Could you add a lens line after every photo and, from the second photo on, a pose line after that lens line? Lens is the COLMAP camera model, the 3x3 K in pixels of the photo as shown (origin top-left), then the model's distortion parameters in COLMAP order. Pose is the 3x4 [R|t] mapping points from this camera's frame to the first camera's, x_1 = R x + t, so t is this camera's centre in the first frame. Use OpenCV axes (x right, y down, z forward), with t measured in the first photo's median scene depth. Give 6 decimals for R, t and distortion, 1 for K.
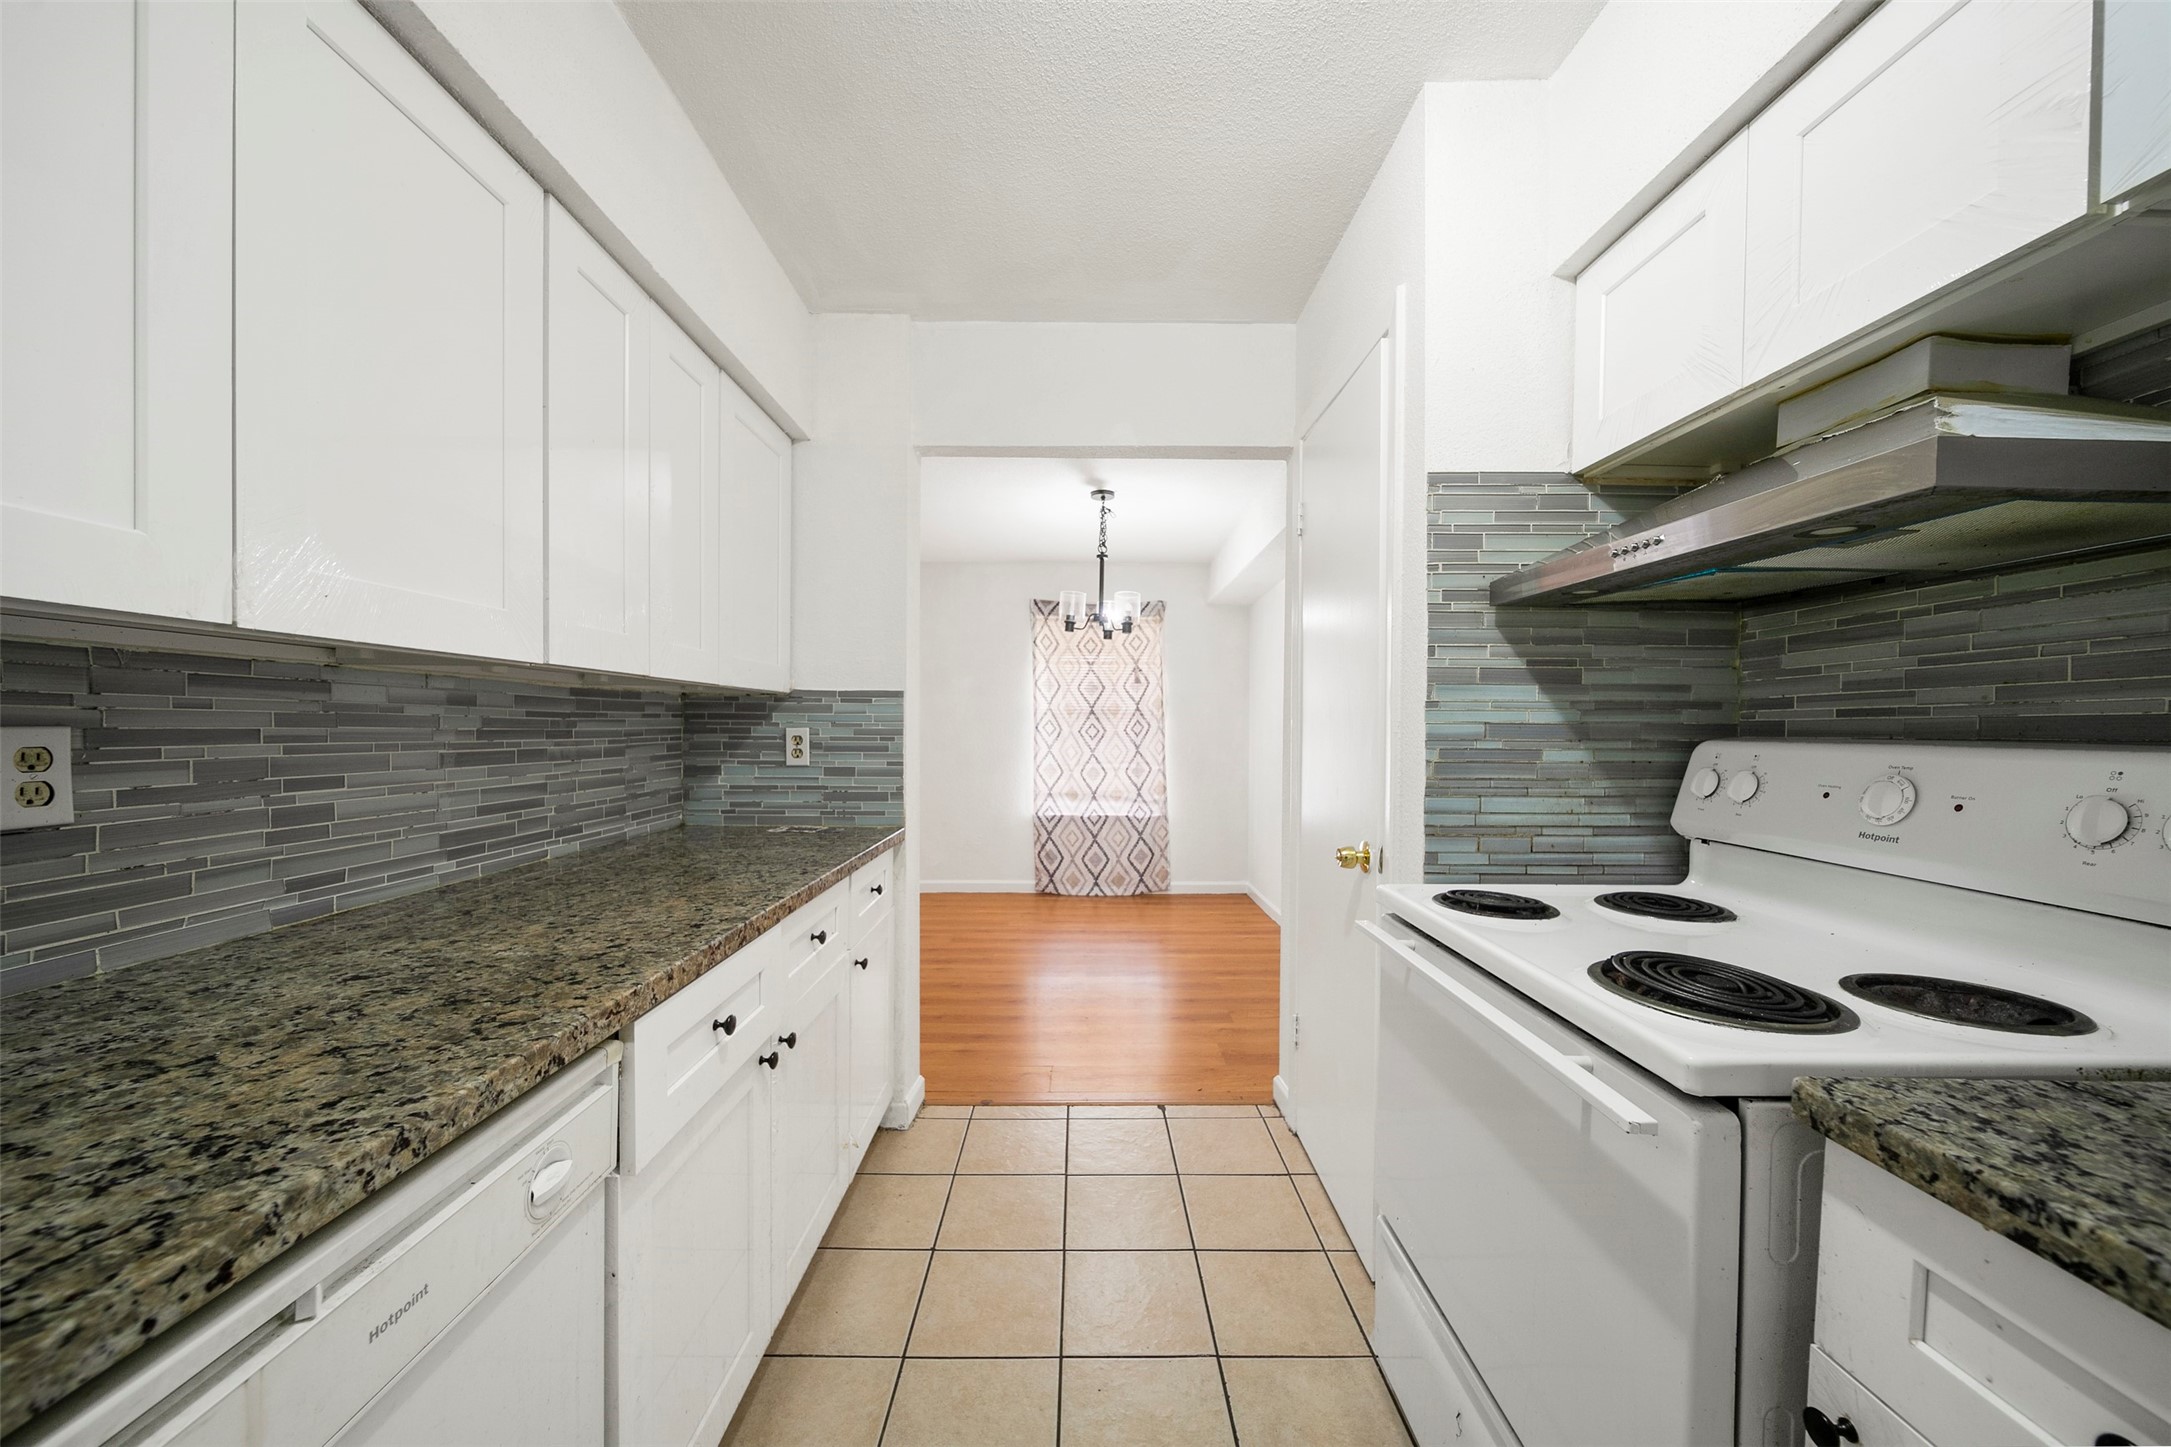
lens RADIAL K [[761.8, 0, 1091.4], [0, 761.8, 737.3], [0, 0, 1]] dist [-0.003252, -0.000958]
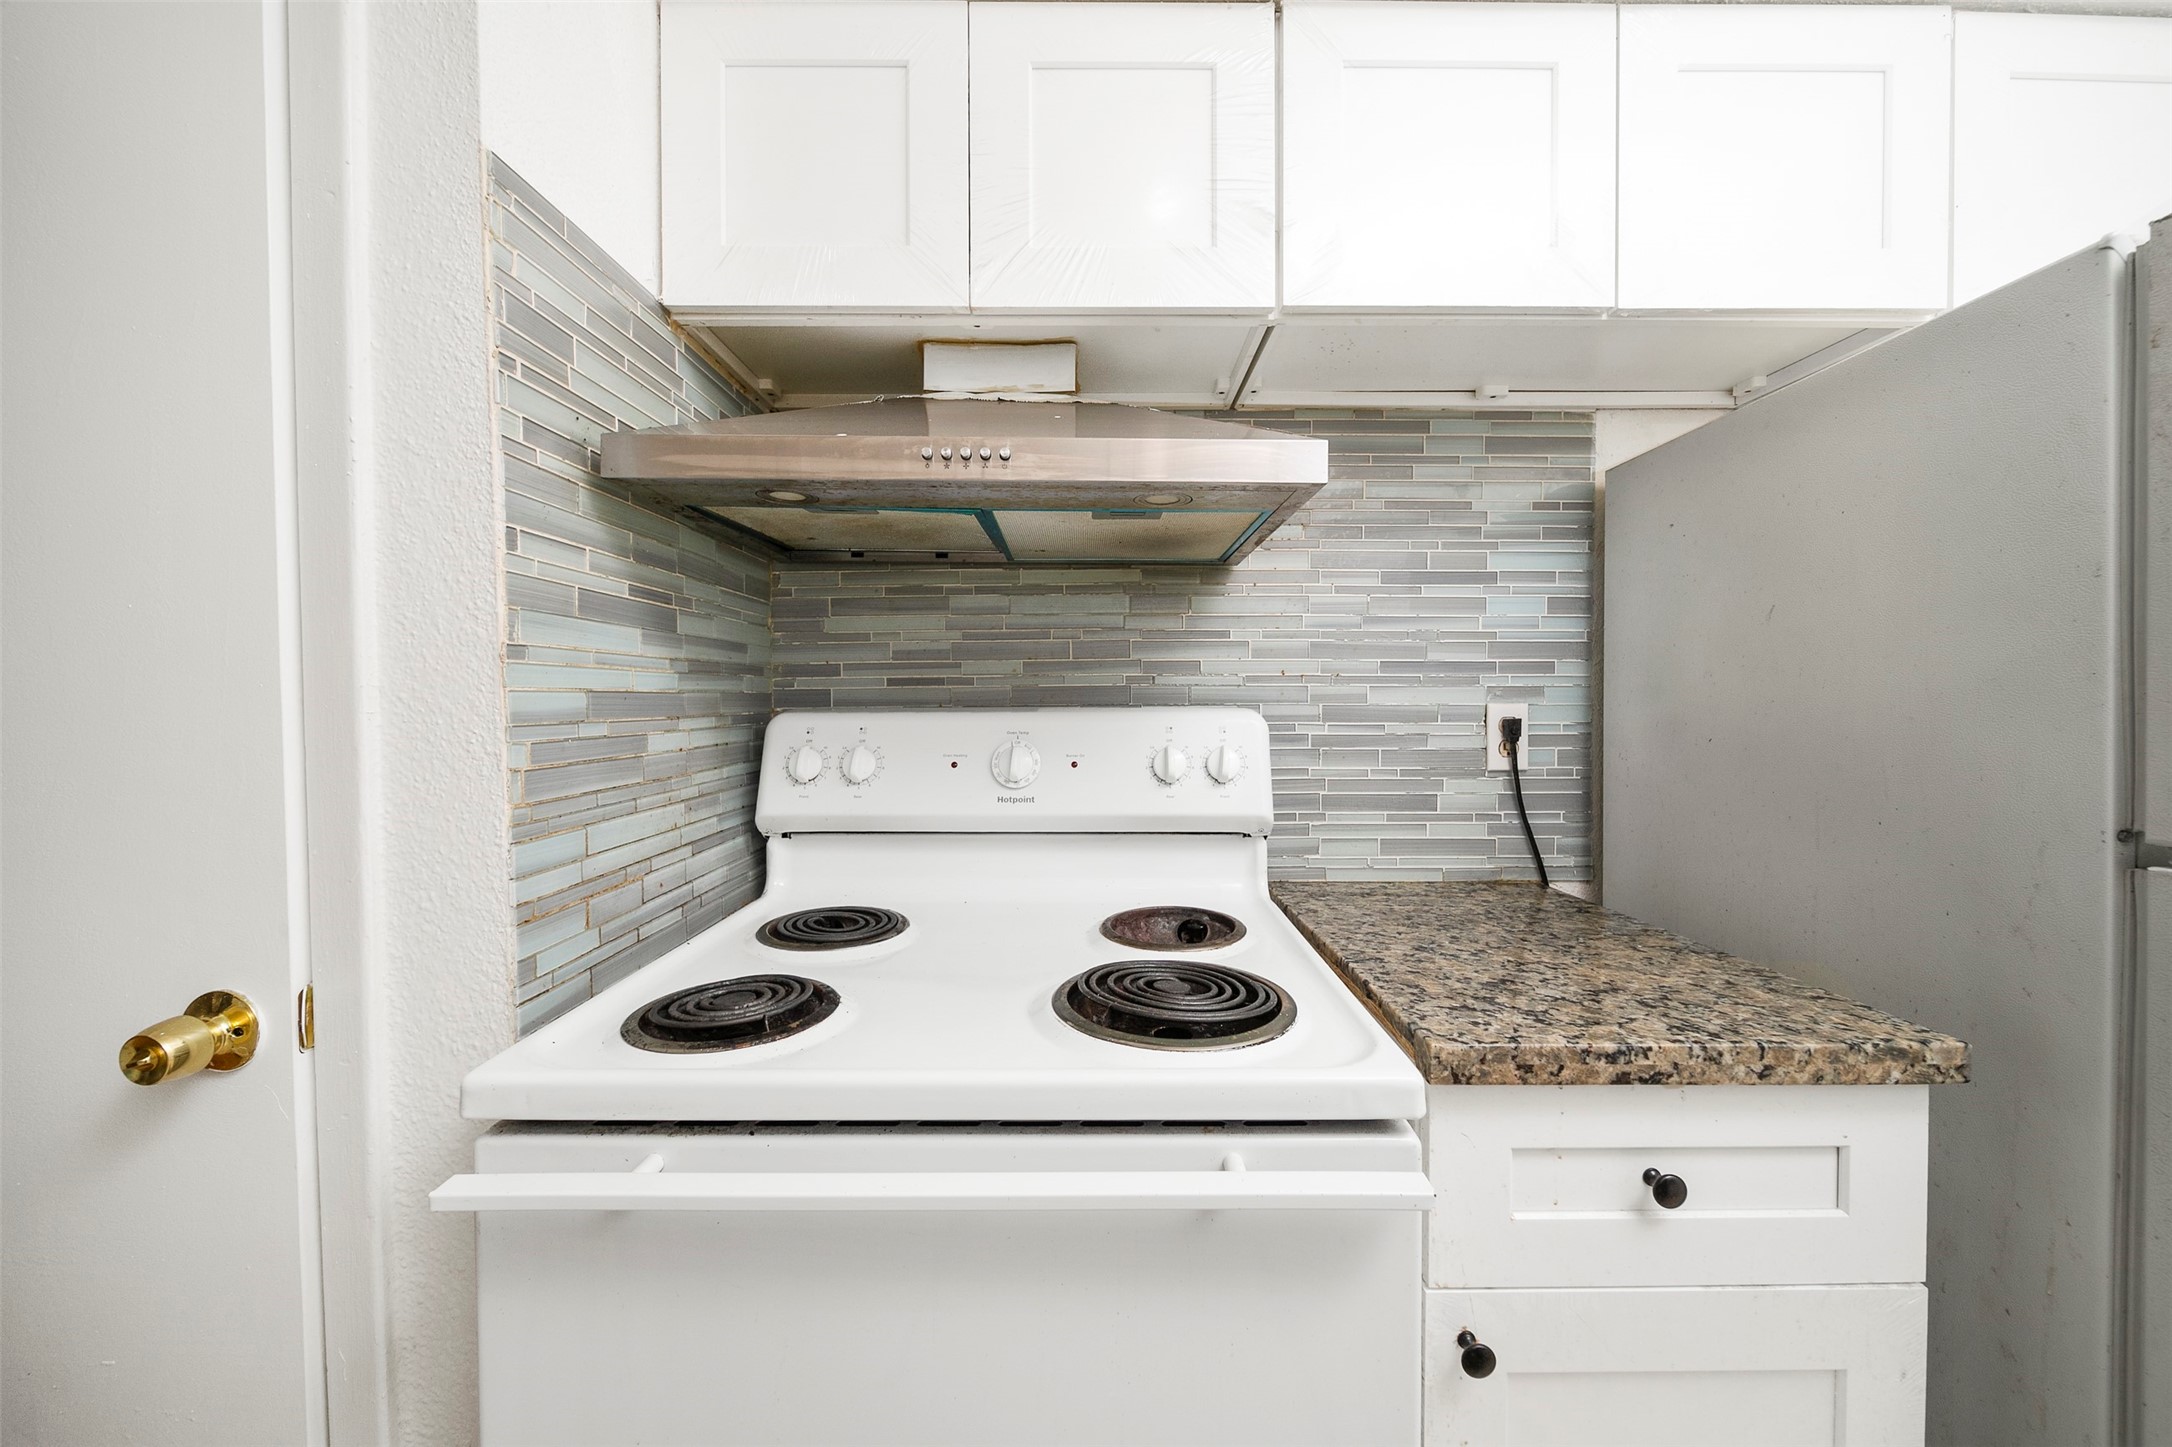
lens RADIAL K [[798.2, 0, 1089.7], [0, 798.2, 715.9], [0, 0, 1]] dist [-0.000309, 0.000008]
pose [[0.007615, -0.026675, 0.999615, -0.060053], [0.018811, 0.999471, 0.026527, -0.010320], [-0.999794, 0.018601, 0.008113, 0.736333]]
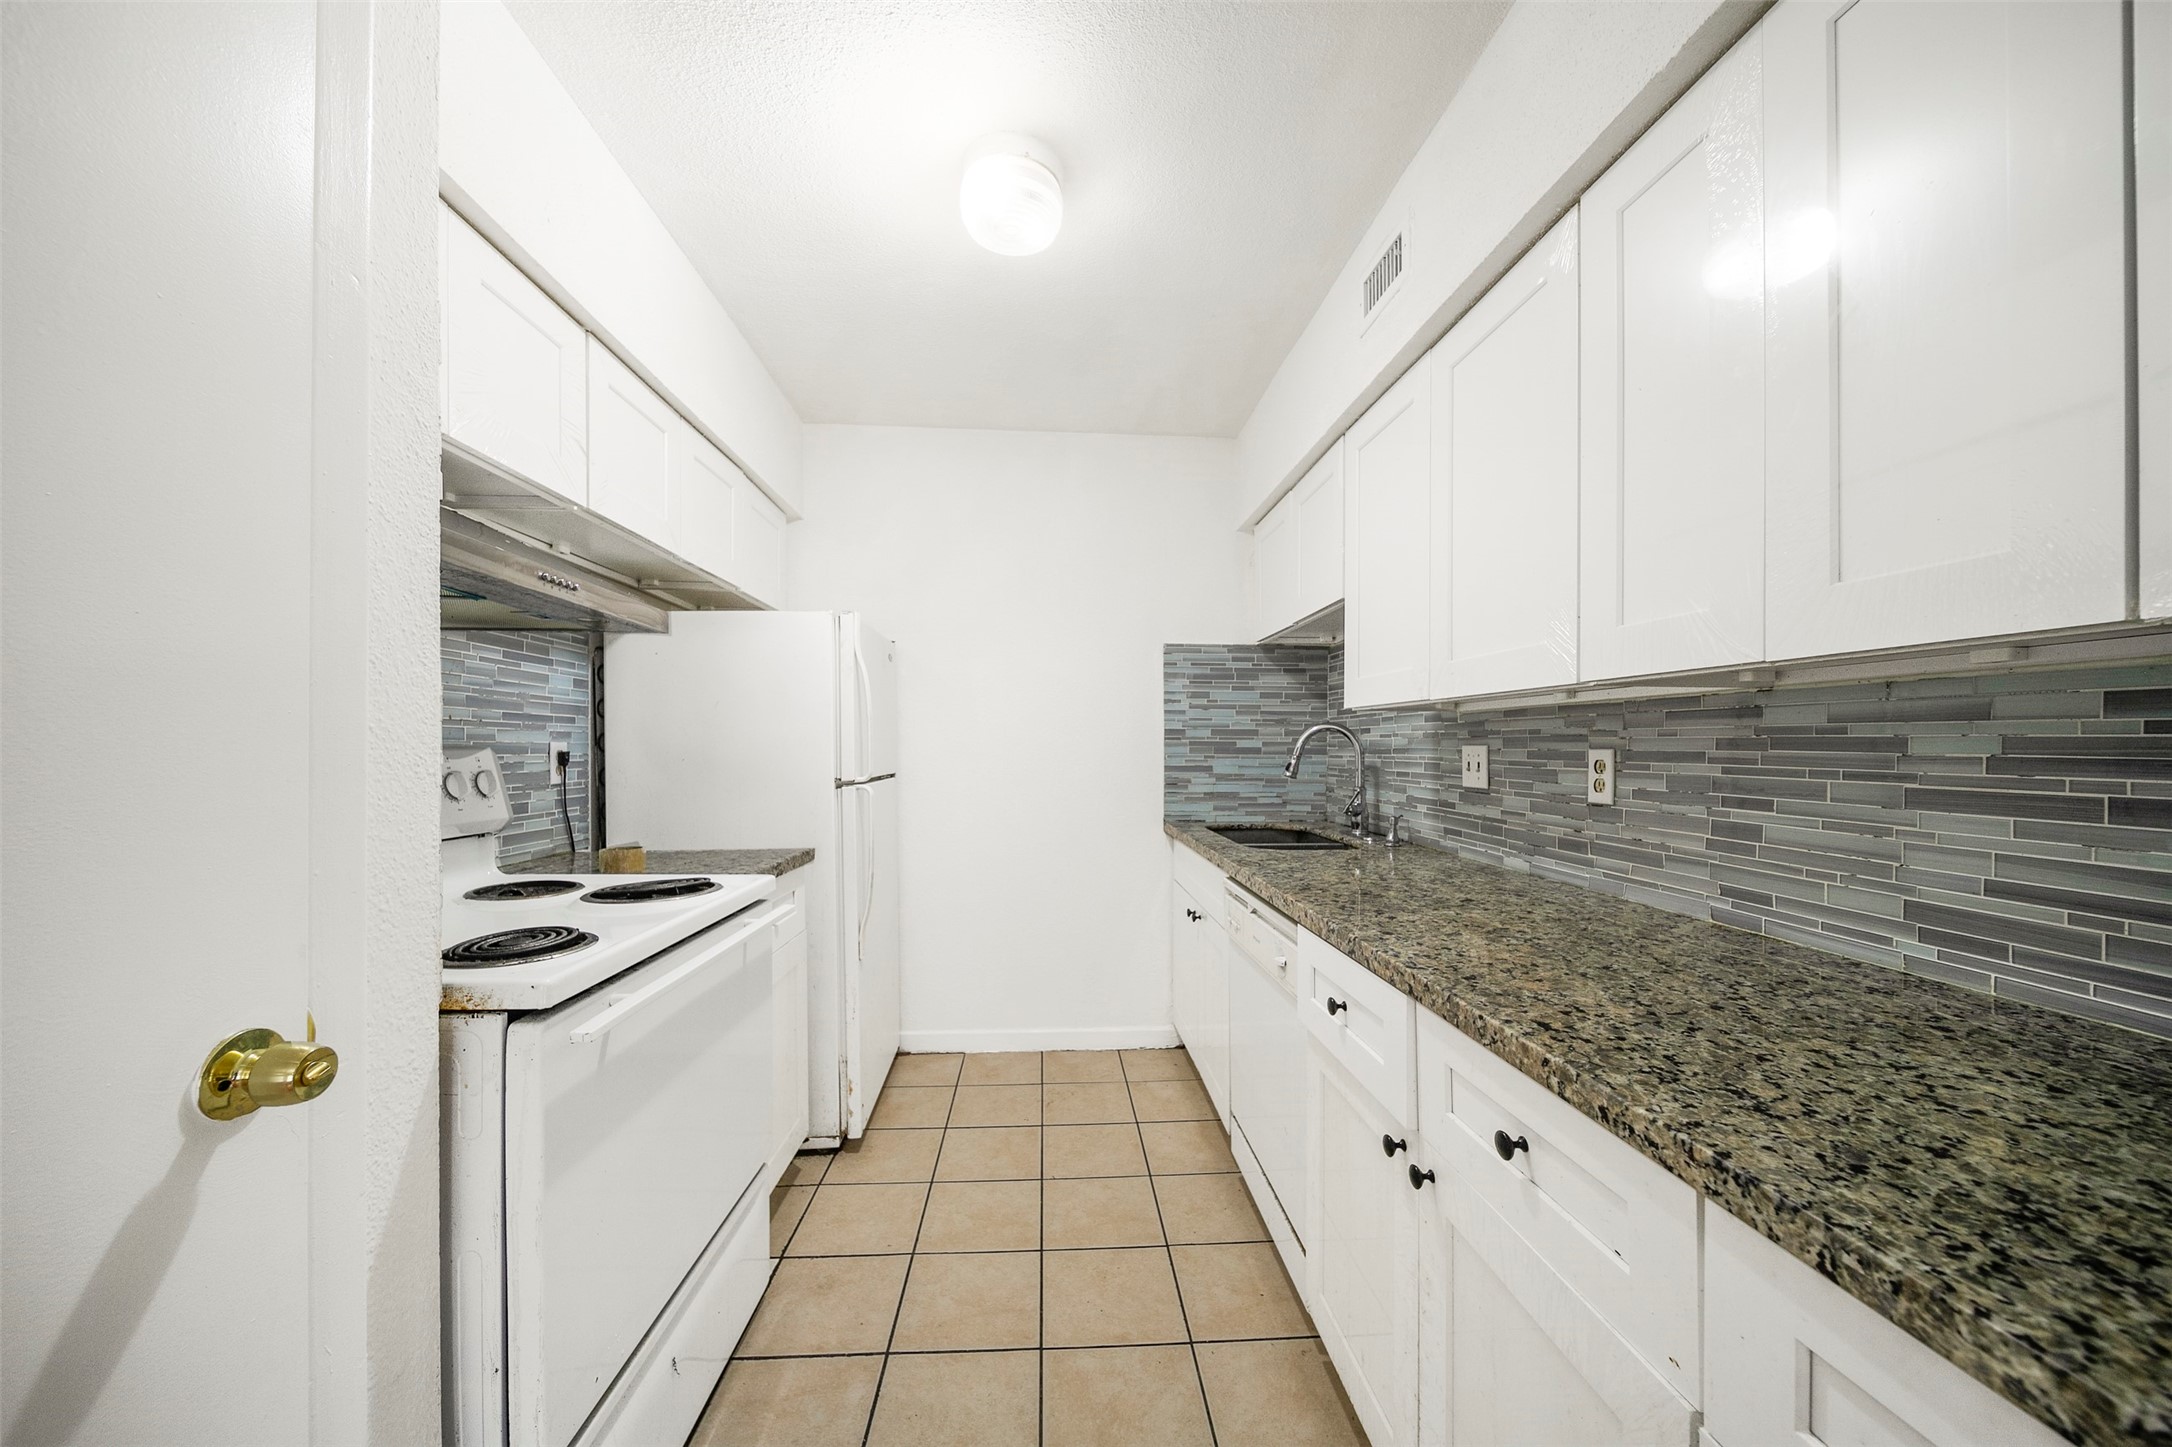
lens RADIAL K [[1739.5, 0, 1087.8], [0, 1739.5, 729.5], [0, 0, 1]] dist [0.003586, 0.000806]
pose [[-0.999817, -0.013757, -0.013325, -0.064829], [-0.013806, 0.999898, 0.003579, -0.037365], [0.013275, 0.003762, -0.999905, 3.302210]]
